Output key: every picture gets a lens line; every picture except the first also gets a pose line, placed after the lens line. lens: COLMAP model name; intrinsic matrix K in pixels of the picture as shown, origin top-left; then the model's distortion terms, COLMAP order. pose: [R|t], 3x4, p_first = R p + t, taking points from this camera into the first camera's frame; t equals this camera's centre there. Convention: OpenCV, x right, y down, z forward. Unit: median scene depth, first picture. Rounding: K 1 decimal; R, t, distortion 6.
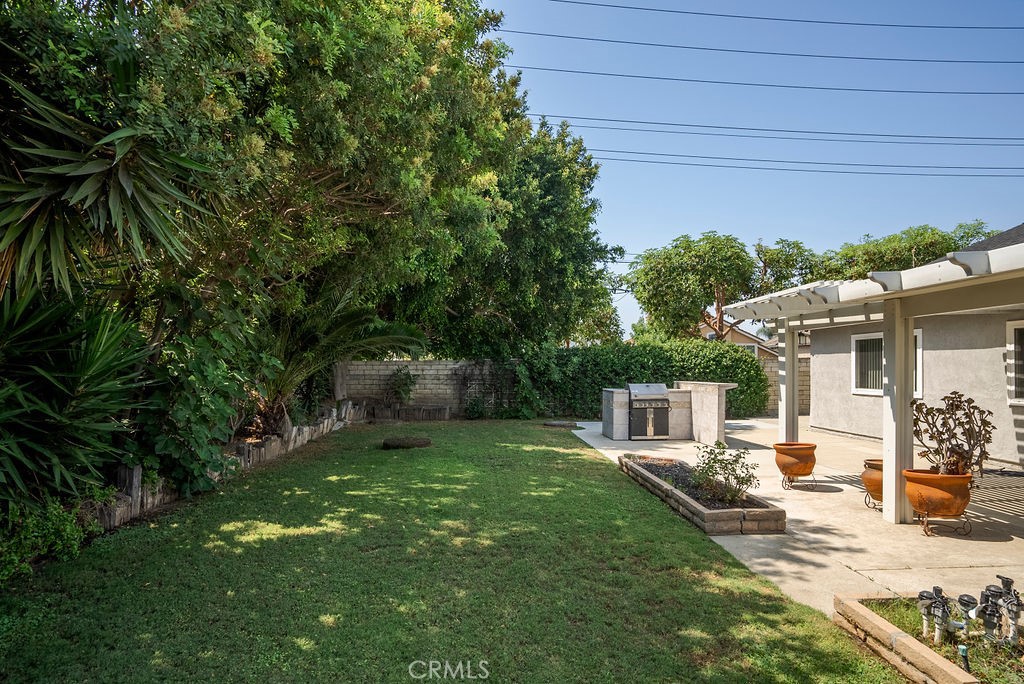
lens RADIAL K [[534.2, 0, 508.4], [0, 534.2, 370.3], [0, 0, 1]] dist [-0.028181, 0.000903]
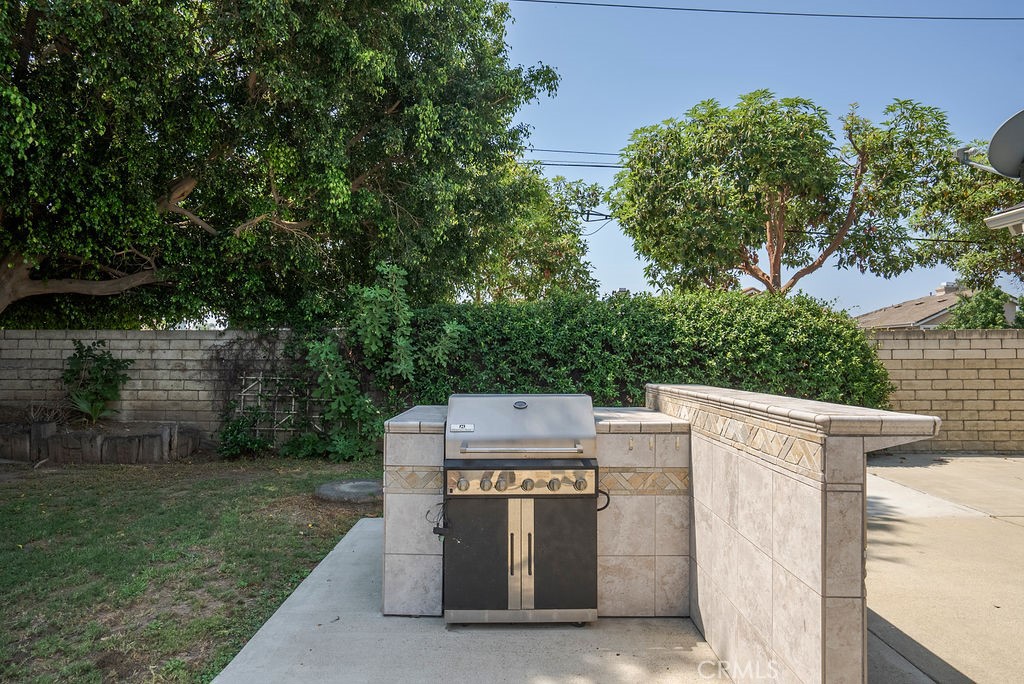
lens RADIAL K [[560.4, 0, 520.3], [0, 560.4, 340.4], [0, 0, 1]] dist [-0.016954, 0.001275]
pose [[0.999351, 0.006392, -0.035448, 0.337339], [-0.007555, 0.999435, -0.032766, 0.008187], [0.035218, 0.033012, 0.998834, 0.905717]]
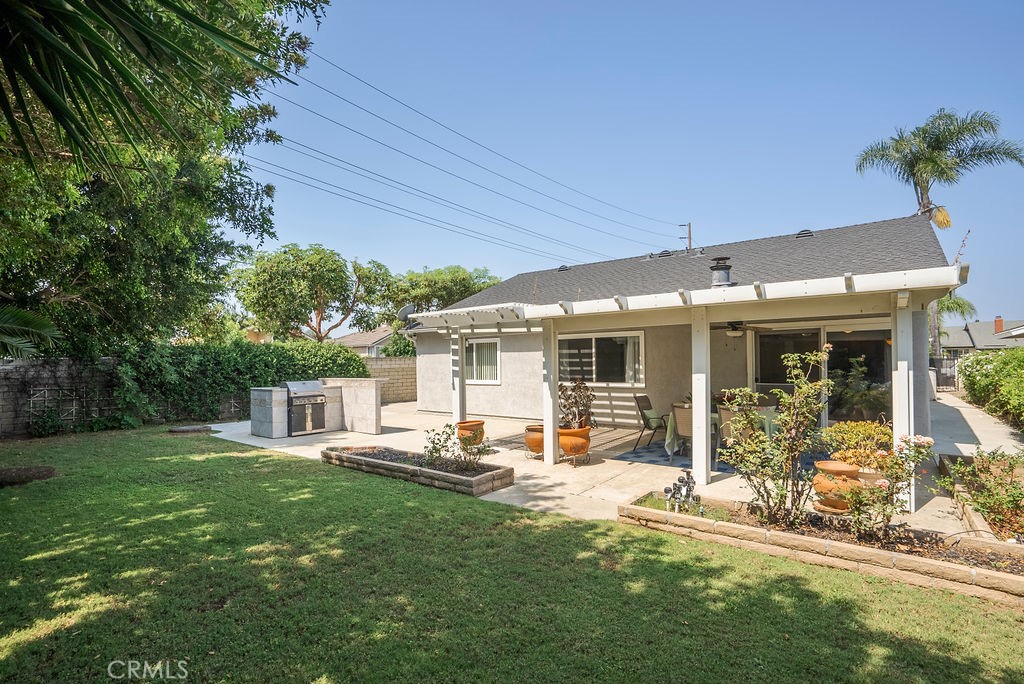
lens RADIAL K [[475.2, 0, 510.9], [0, 475.2, 362.2], [0, 0, 1]] dist [-0.081278, 0.039460]
pose [[0.640457, -0.004745, 0.767979, -0.234114], [0.014682, 0.999874, -0.006066, -0.001127], [-0.767853, 0.015161, 0.640446, 0.116129]]
